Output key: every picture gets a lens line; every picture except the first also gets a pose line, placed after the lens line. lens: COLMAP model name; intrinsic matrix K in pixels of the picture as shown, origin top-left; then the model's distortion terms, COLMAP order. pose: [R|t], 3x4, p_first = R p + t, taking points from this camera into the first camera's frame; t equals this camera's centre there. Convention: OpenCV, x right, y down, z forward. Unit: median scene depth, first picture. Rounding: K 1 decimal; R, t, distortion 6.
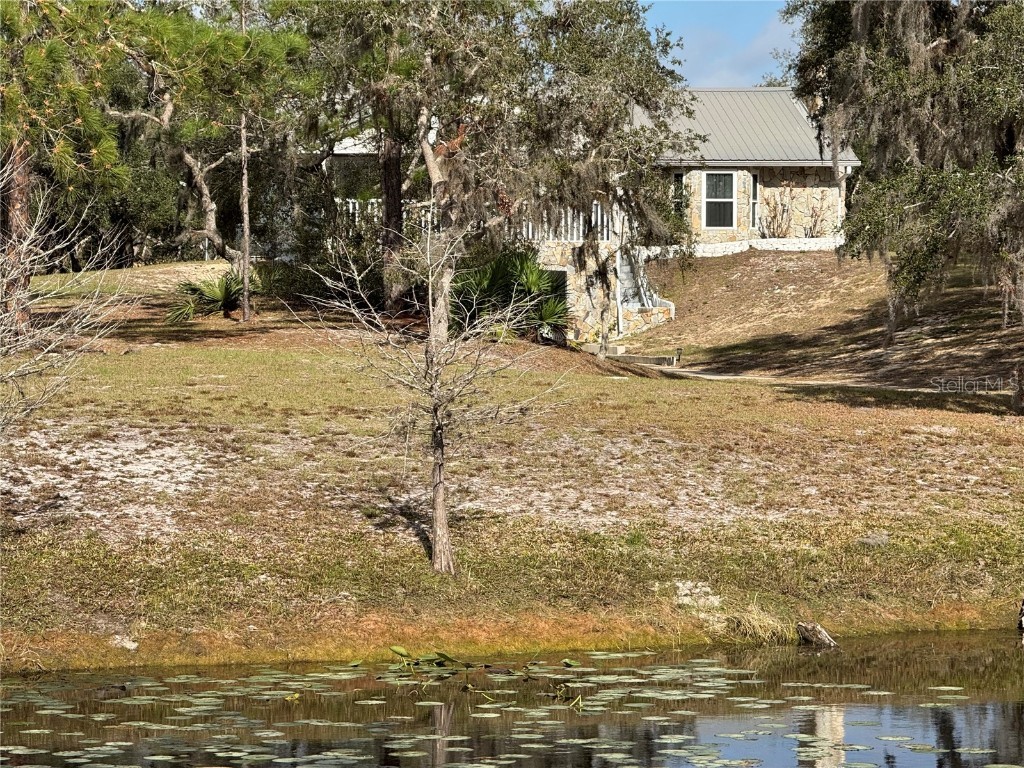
lens RADIAL K [[3543.0, 0, 512.0], [0, 3543.0, 384.0], [0, 0, 1]] dist [0.026688, 0.921052]
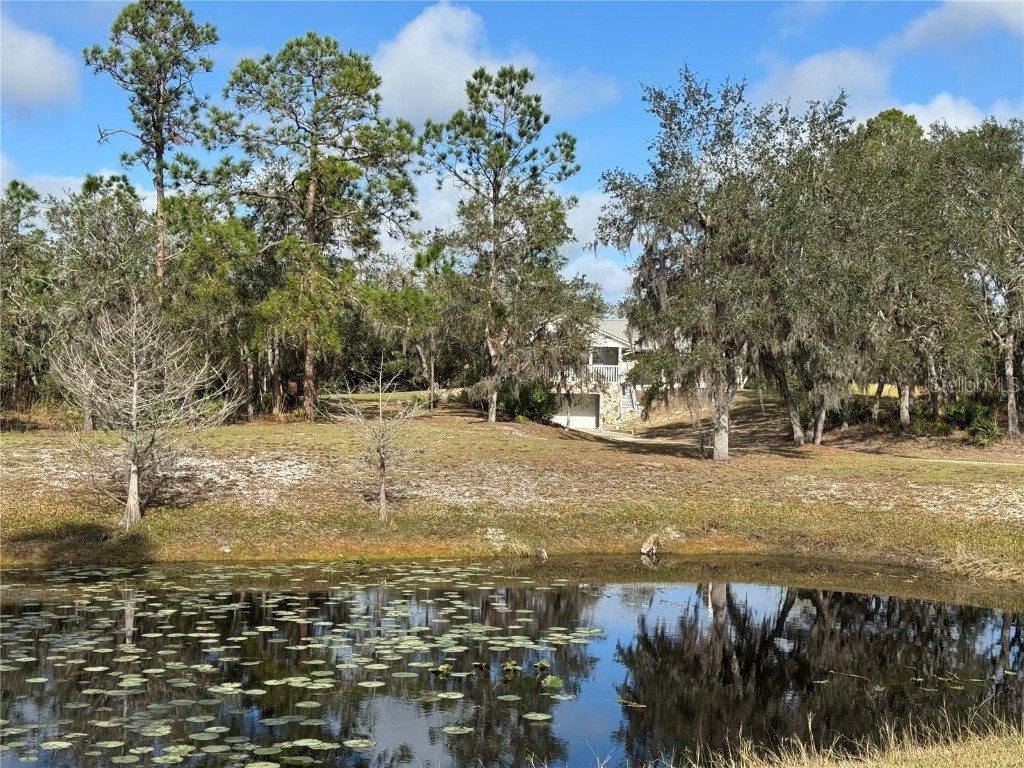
lens RADIAL K [[1451.7, 0, 512.0], [0, 1451.7, 384.0], [0, 0, 1]] dist [0.005769, 0.010001]
pose [[0.996790, 0.017825, -0.078049, 0.125635], [-0.020823, 0.999069, -0.037777, -0.001860], [0.077303, 0.039281, 0.996234, 0.064851]]
